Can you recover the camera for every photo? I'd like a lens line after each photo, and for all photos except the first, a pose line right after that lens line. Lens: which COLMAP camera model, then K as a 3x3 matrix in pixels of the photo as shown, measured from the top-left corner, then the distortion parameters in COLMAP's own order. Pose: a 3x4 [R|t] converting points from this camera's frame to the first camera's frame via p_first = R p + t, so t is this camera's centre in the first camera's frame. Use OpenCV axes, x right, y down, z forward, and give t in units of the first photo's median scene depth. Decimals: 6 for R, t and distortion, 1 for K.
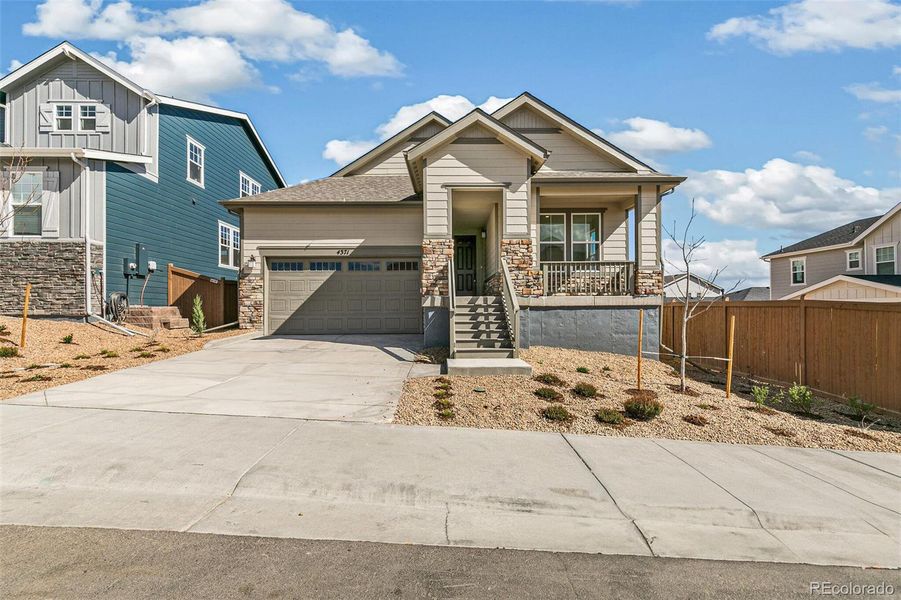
lens RADIAL K [[404.7, 0, 451.8], [0, 404.7, 308.7], [0, 0, 1]] dist [0.004165, 0.000322]
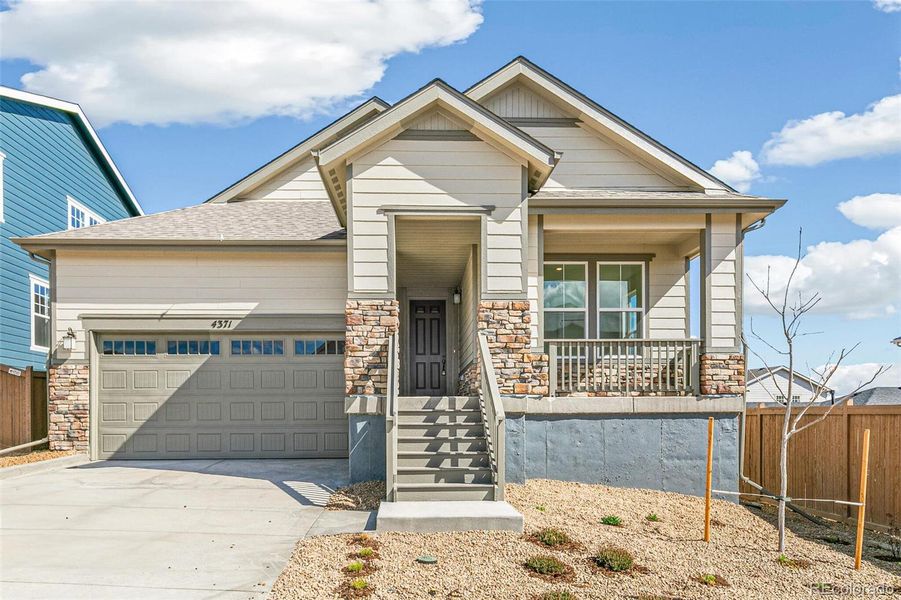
lens RADIAL K [[614.2, 0, 431.4], [0, 614.2, 424.1], [0, 0, 1]] dist [0.002001, 0.001196]
pose [[0.999883, 0.001535, 0.015251, 0.034777], [-0.001634, 0.999978, 0.006456, 0.003942], [-0.015240, -0.006480, 0.999863, 0.082396]]
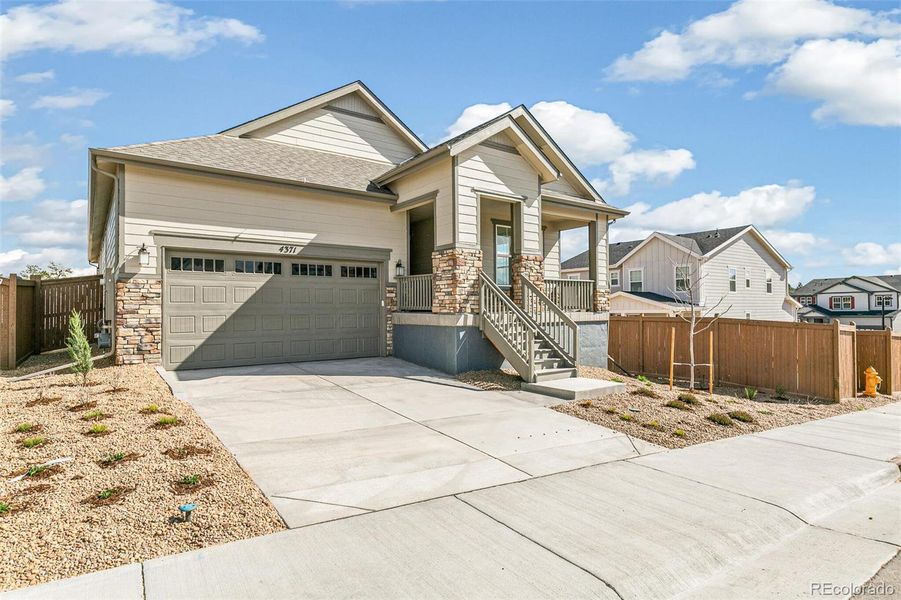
lens RADIAL K [[477.8, 0, 449.4], [0, 477.8, 309.3], [0, 0, 1]] dist [-0.002370, -0.000249]
pose [[0.814289, 0.001917, 0.580457, -0.588432], [0.001245, 0.999986, -0.005049, -0.031349], [-0.580459, 0.004834, 0.814275, 0.154329]]
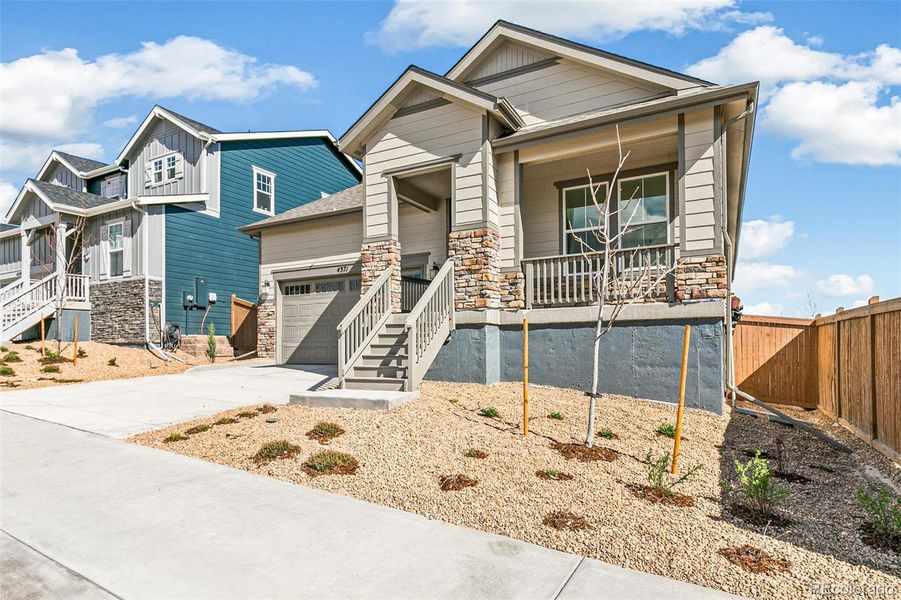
lens RADIAL K [[525.5, 0, 412.2], [0, 525.5, 345.2], [0, 0, 1]] dist [0.001139, 0.000004]
pose [[0.852723, -0.005134, -0.522337, 0.492030], [0.003345, 0.999985, -0.004368, 0.030594], [0.522352, 0.001978, 0.852728, 0.134995]]
